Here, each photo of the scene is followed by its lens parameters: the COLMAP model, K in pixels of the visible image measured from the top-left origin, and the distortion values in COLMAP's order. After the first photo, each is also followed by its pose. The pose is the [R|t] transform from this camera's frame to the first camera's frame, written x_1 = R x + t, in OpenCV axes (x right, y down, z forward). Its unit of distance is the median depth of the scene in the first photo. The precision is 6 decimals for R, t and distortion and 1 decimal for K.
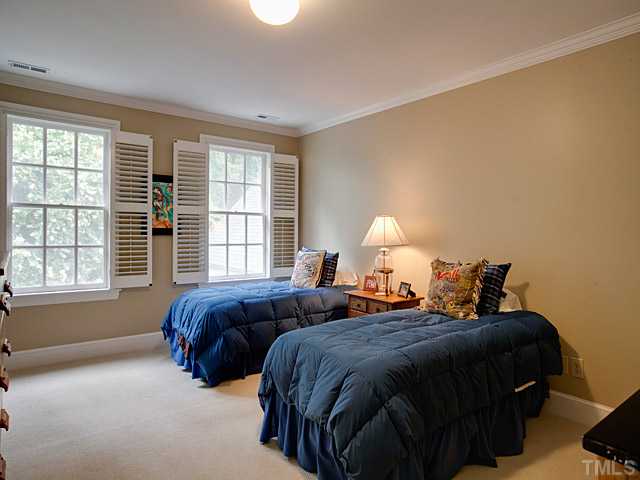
lens RADIAL K [[404.0, 0, 321.5], [0, 404.0, 238.2], [0, 0, 1]] dist [-0.009359, 0.003265]
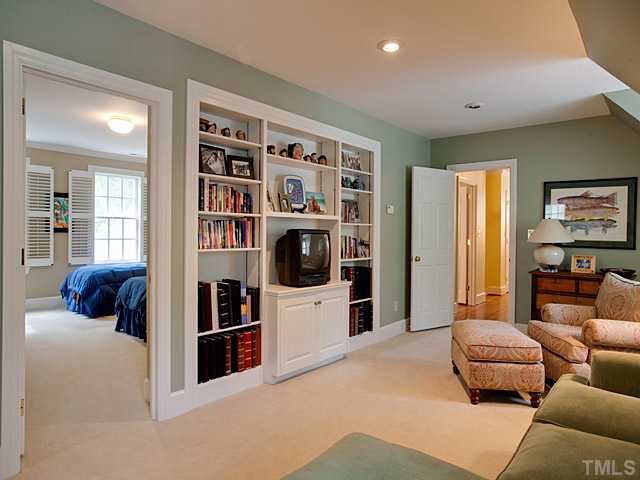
lens RADIAL K [[404.0, 0, 318.7], [0, 404.0, 238.7], [0, 0, 1]] dist [-0.009359, 0.003265]
pose [[0.978542, 0.000919, 0.206047, 0.246659], [-0.001323, 0.999997, 0.001822, 0.012702], [-0.206045, -0.002055, 0.978540, -0.692343]]
